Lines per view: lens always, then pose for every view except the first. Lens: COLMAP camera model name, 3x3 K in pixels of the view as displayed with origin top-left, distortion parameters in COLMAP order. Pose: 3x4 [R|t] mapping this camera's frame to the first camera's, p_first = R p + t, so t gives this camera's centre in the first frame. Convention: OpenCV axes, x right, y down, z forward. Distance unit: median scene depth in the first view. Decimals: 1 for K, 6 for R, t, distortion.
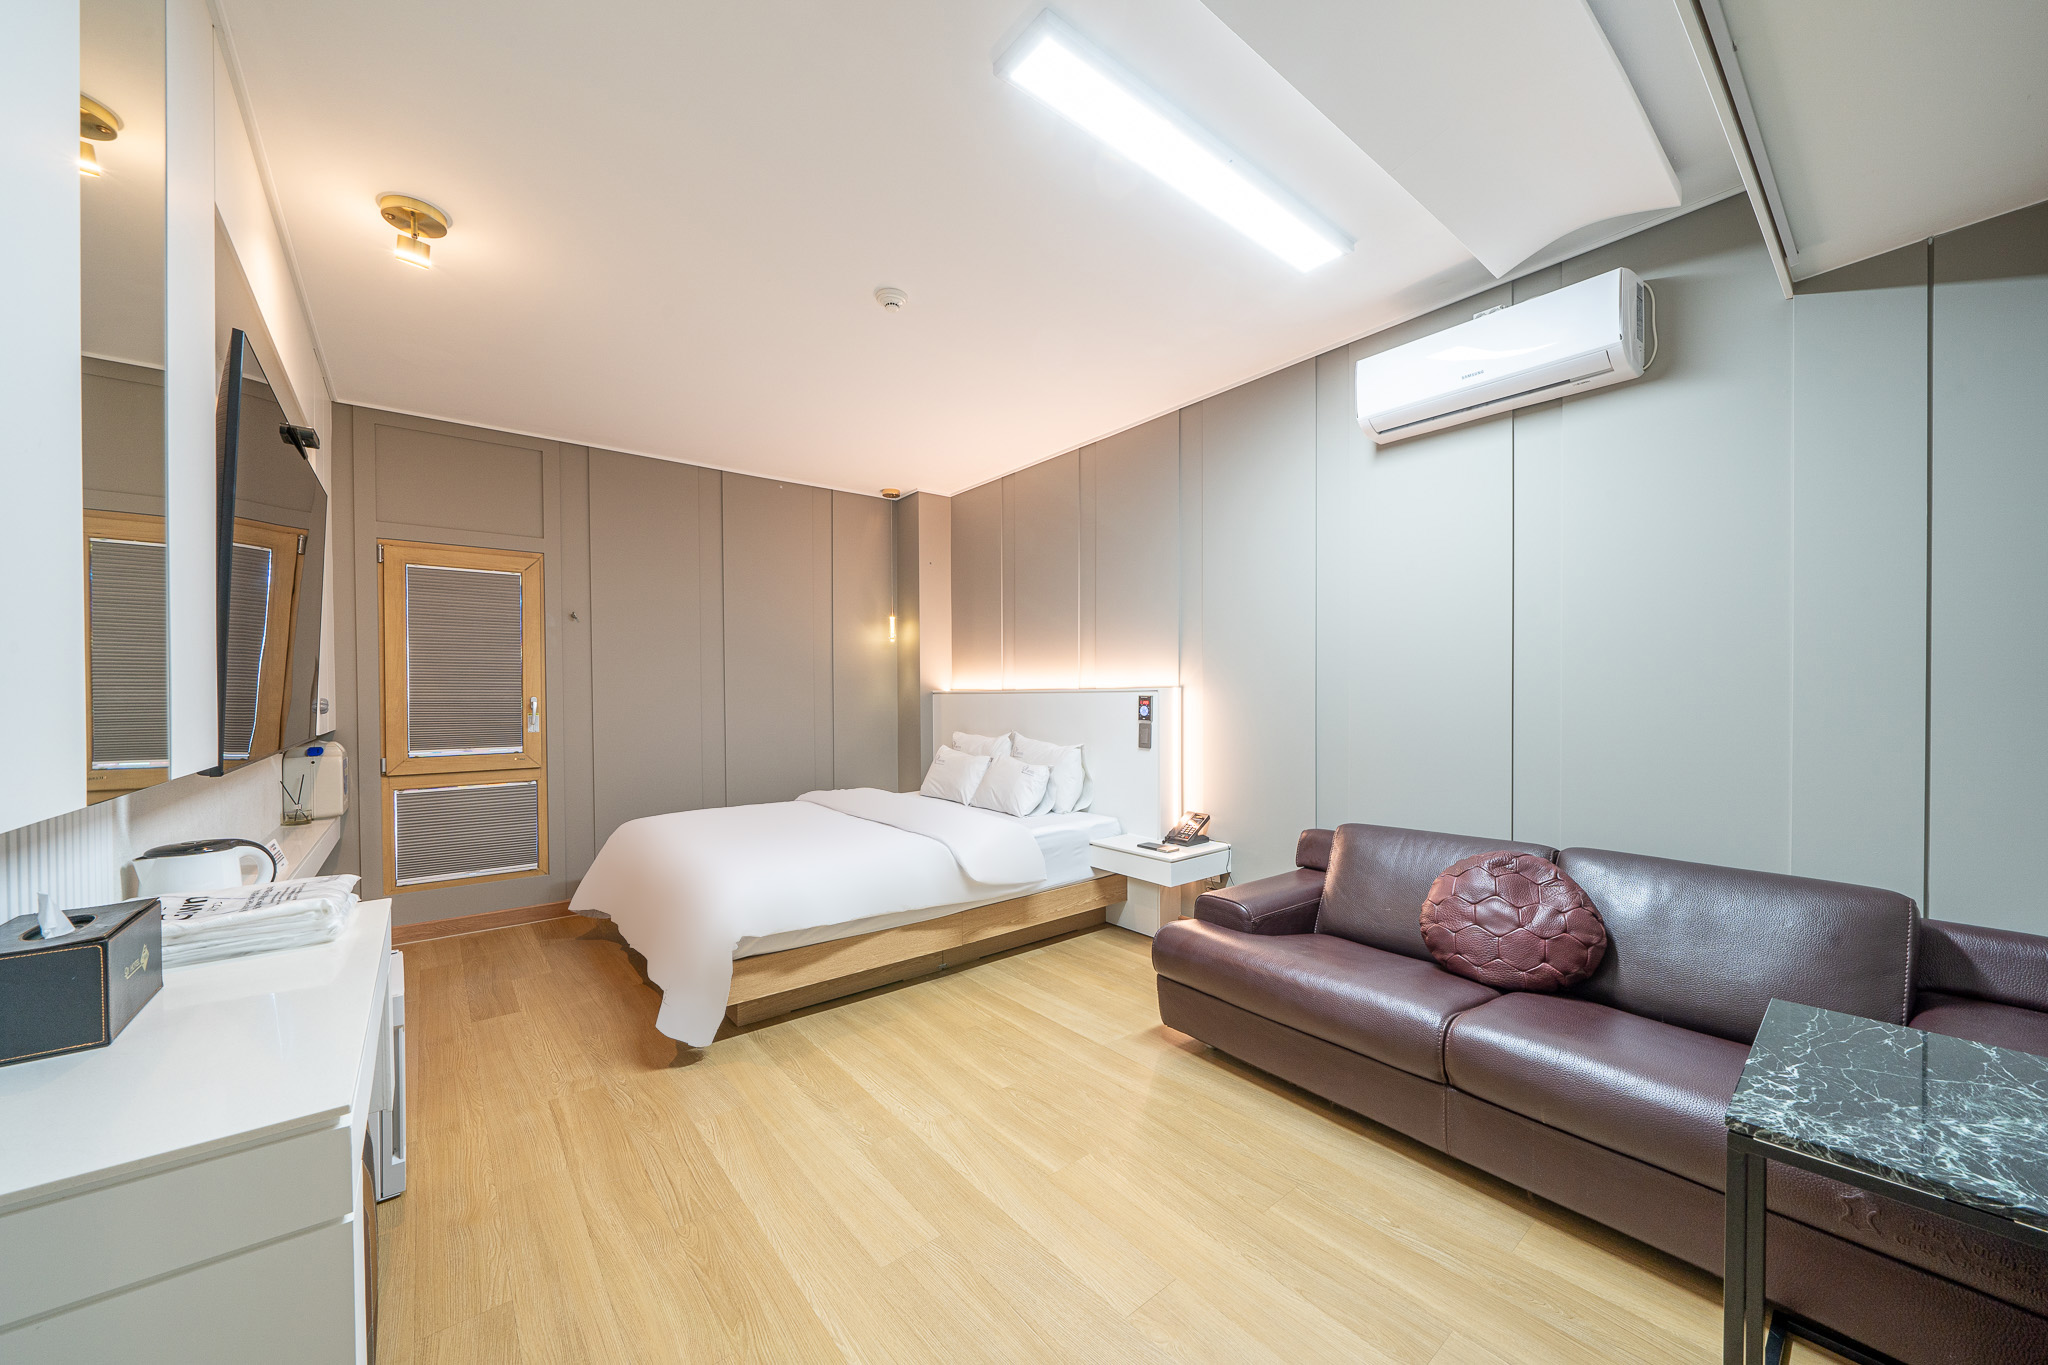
lens RADIAL K [[747.8, 0, 1017.0], [0, 747.8, 700.5], [0, 0, 1]] dist [-0.006609, 0.000282]
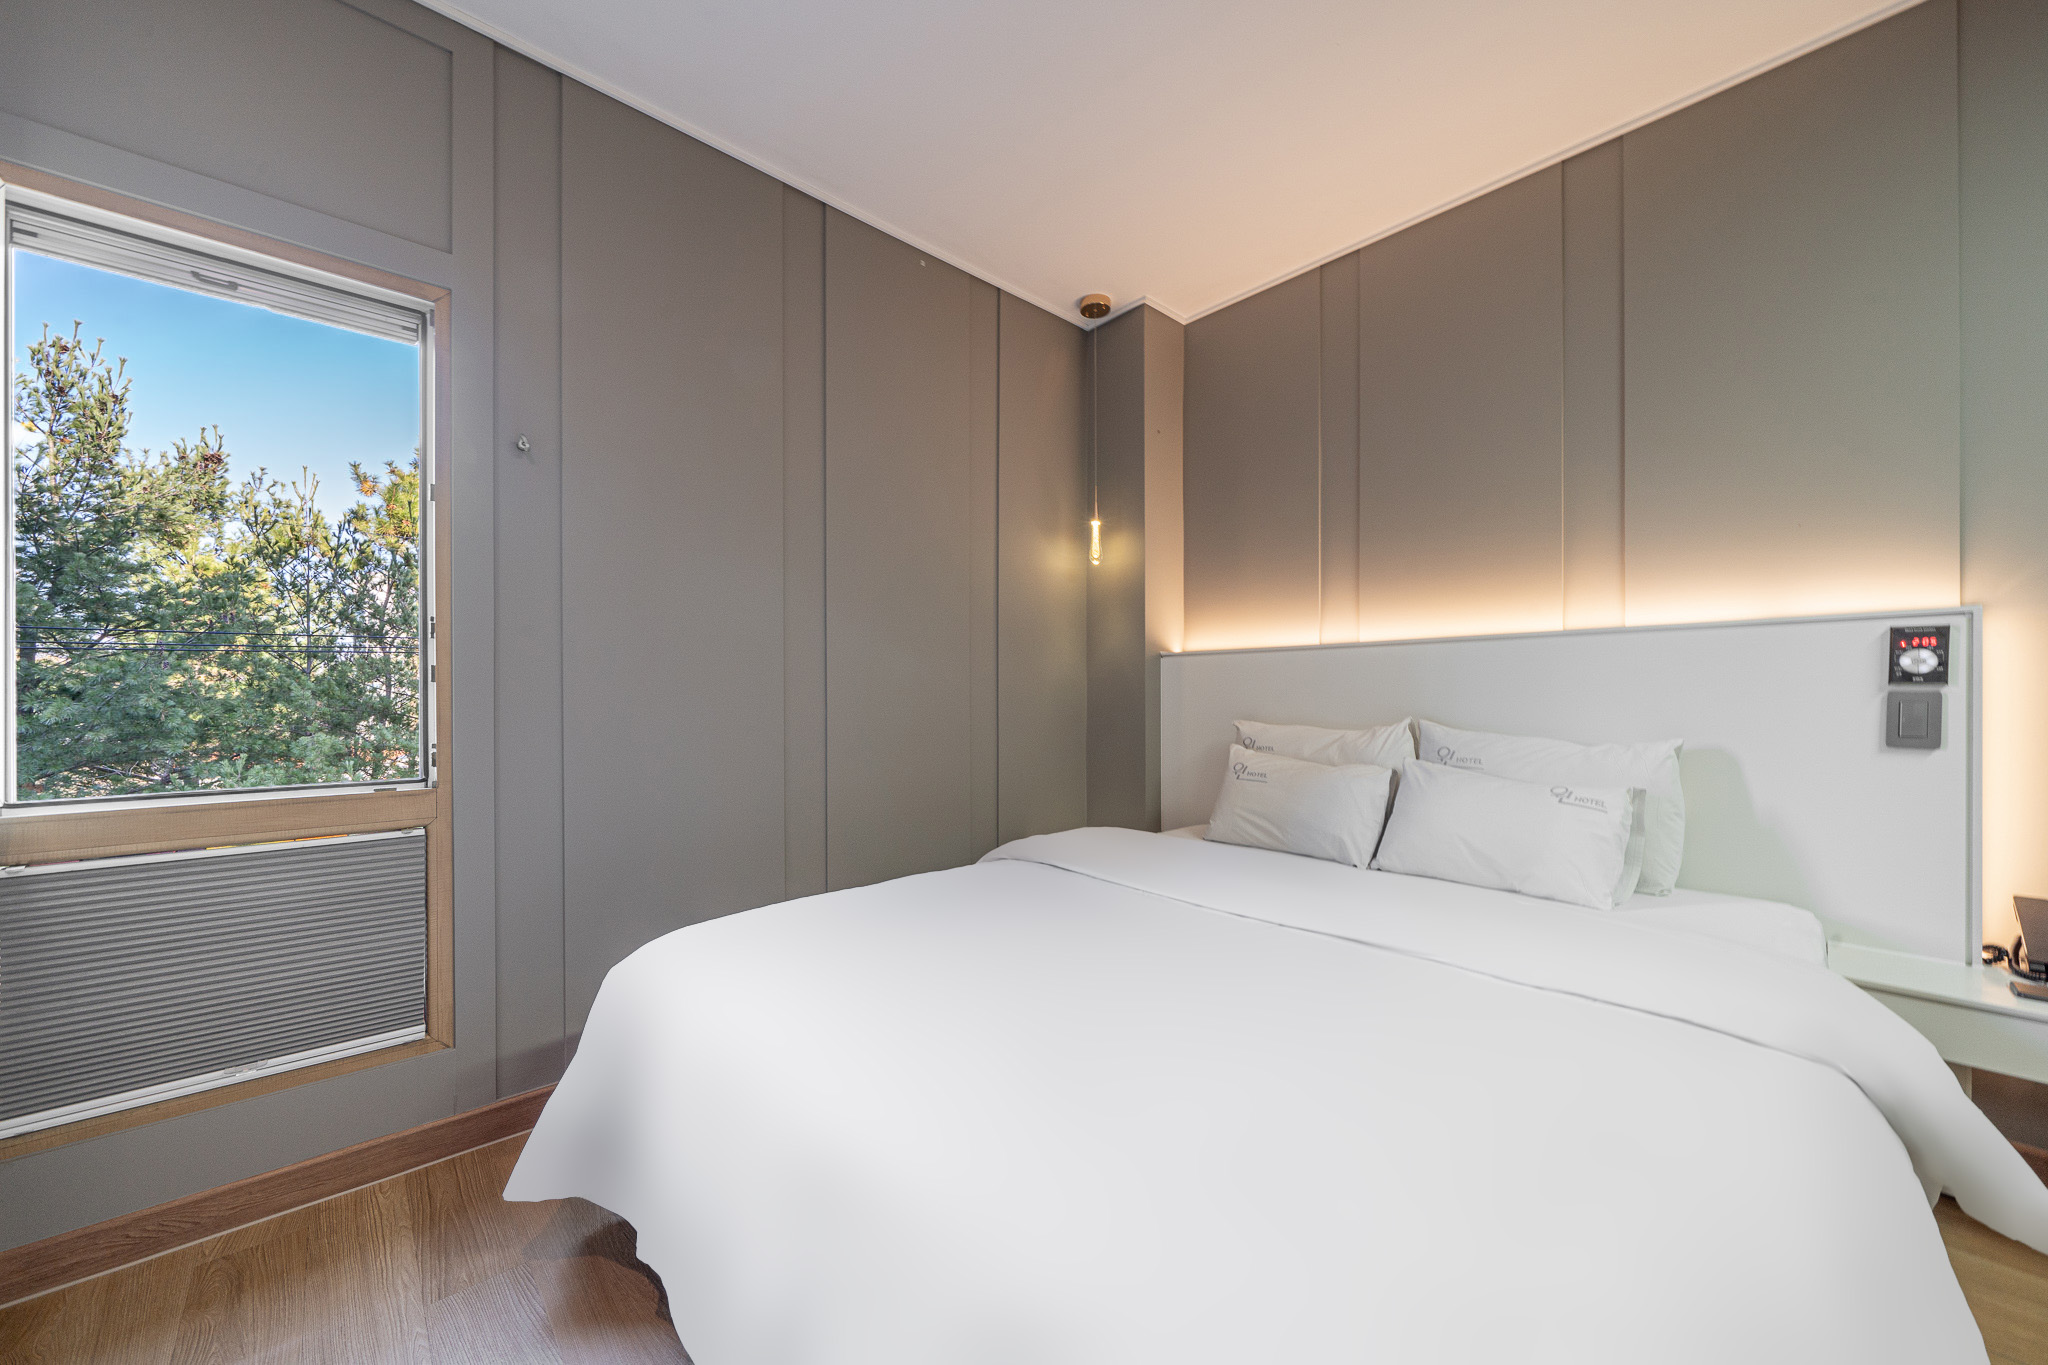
lens RADIAL K [[747.8, 0, 1017.0], [0, 747.8, 700.5], [0, 0, 1]] dist [-0.006609, 0.000282]
pose [[0.998017, 0.007412, 0.062502, -0.324806], [-0.006989, 0.999951, -0.006972, 0.037622], [-0.062550, 0.006522, 0.998021, 0.536205]]
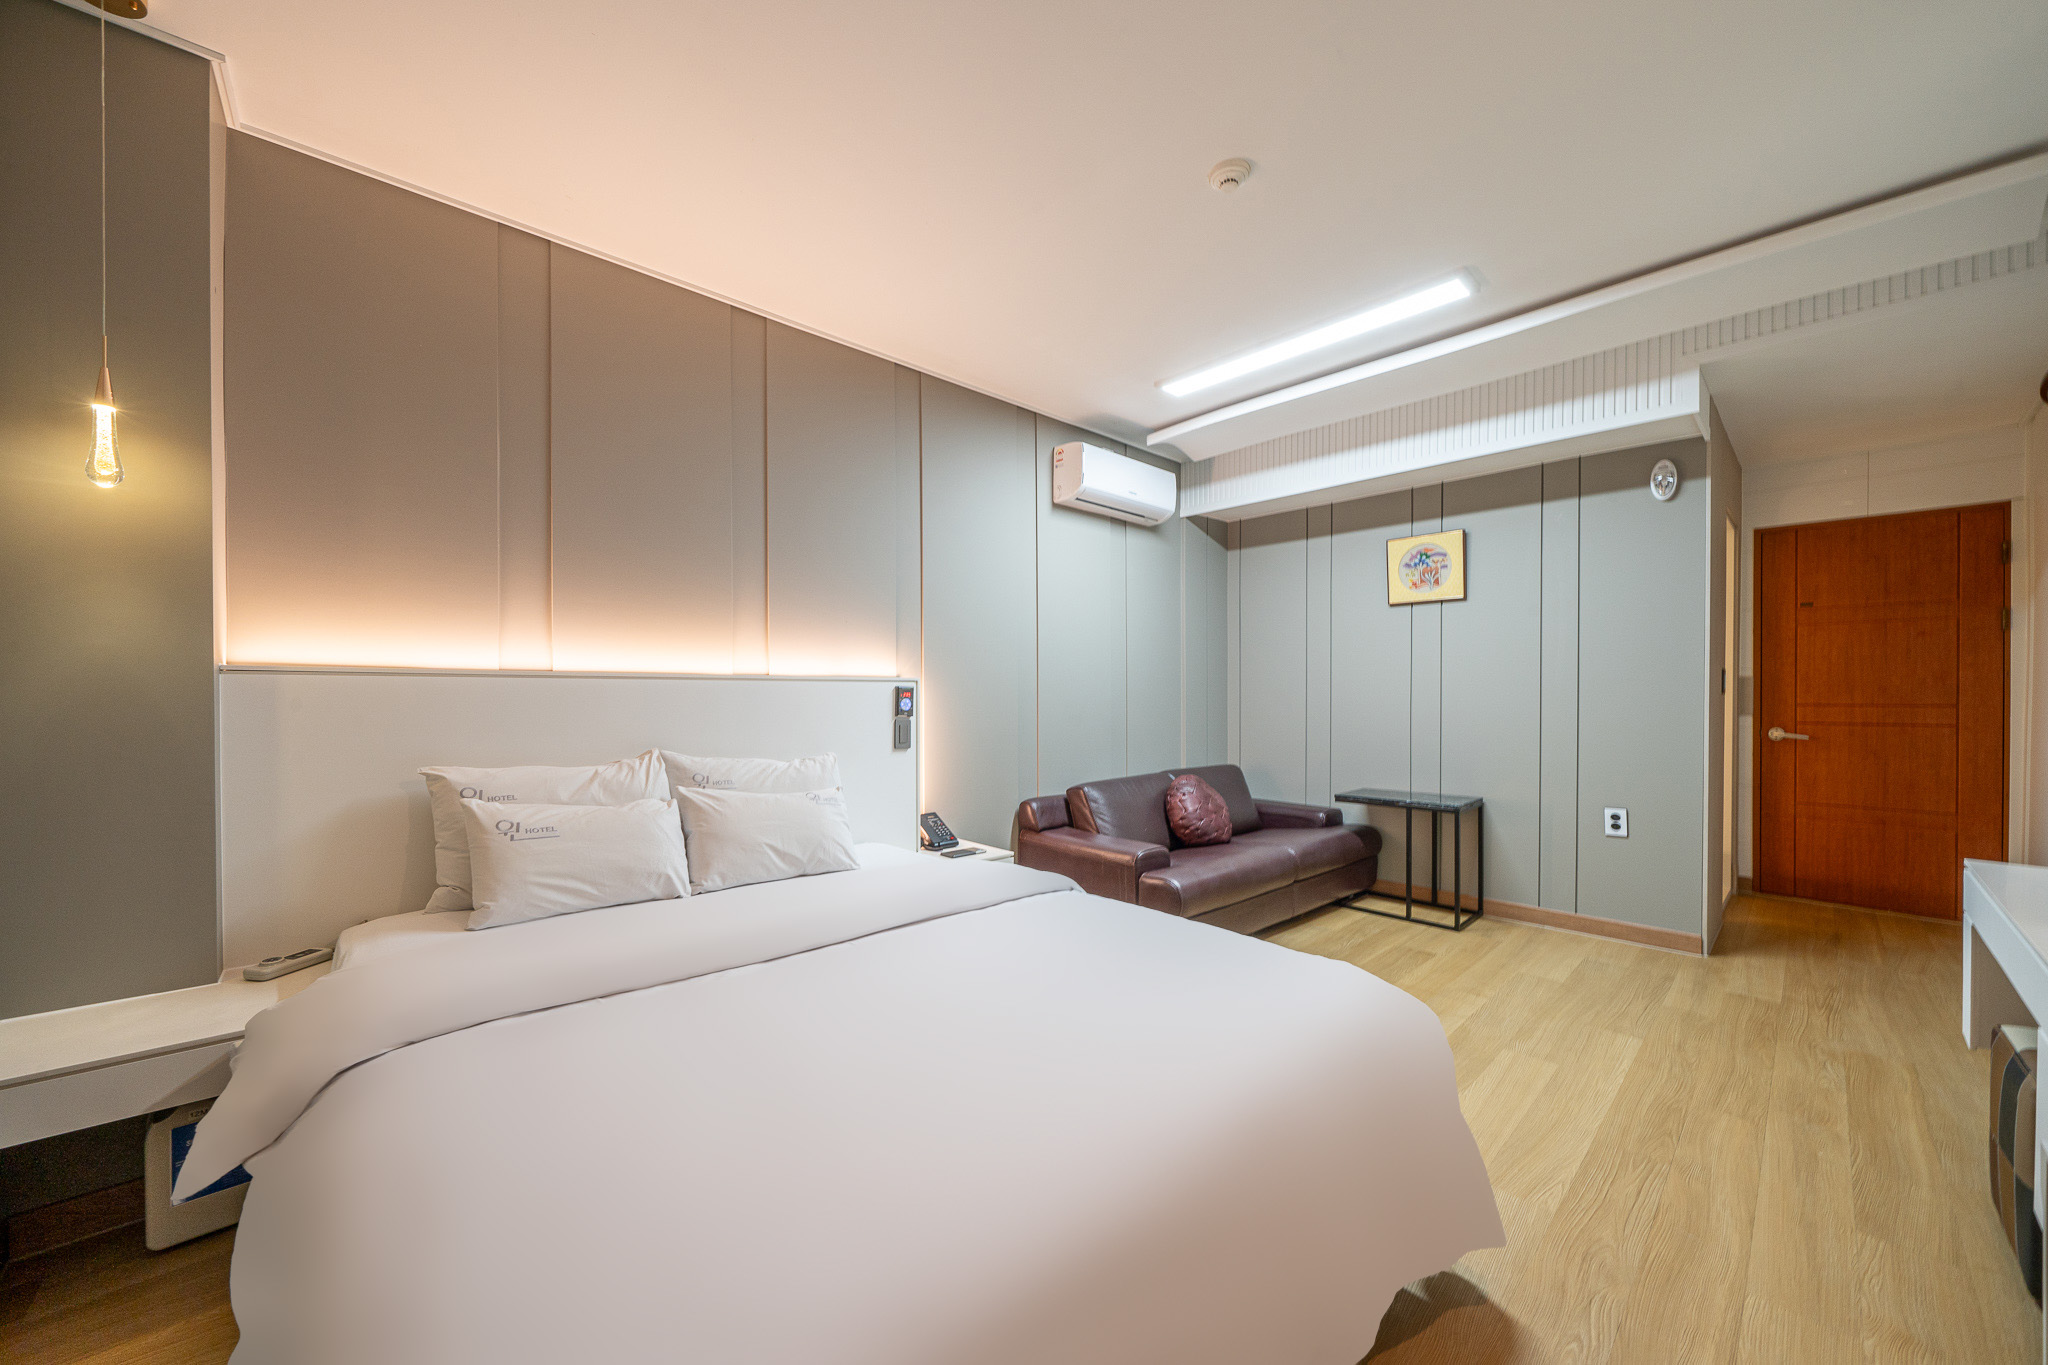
lens RADIAL K [[747.8, 0, 1017.0], [0, 747.8, 700.5], [0, 0, 1]] dist [-0.006609, 0.000282]
pose [[-0.075224, 0.002015, 0.997165, -0.597315], [0.008390, 0.999964, -0.001388, 0.010186], [-0.997131, 0.008261, -0.075238, 0.823585]]
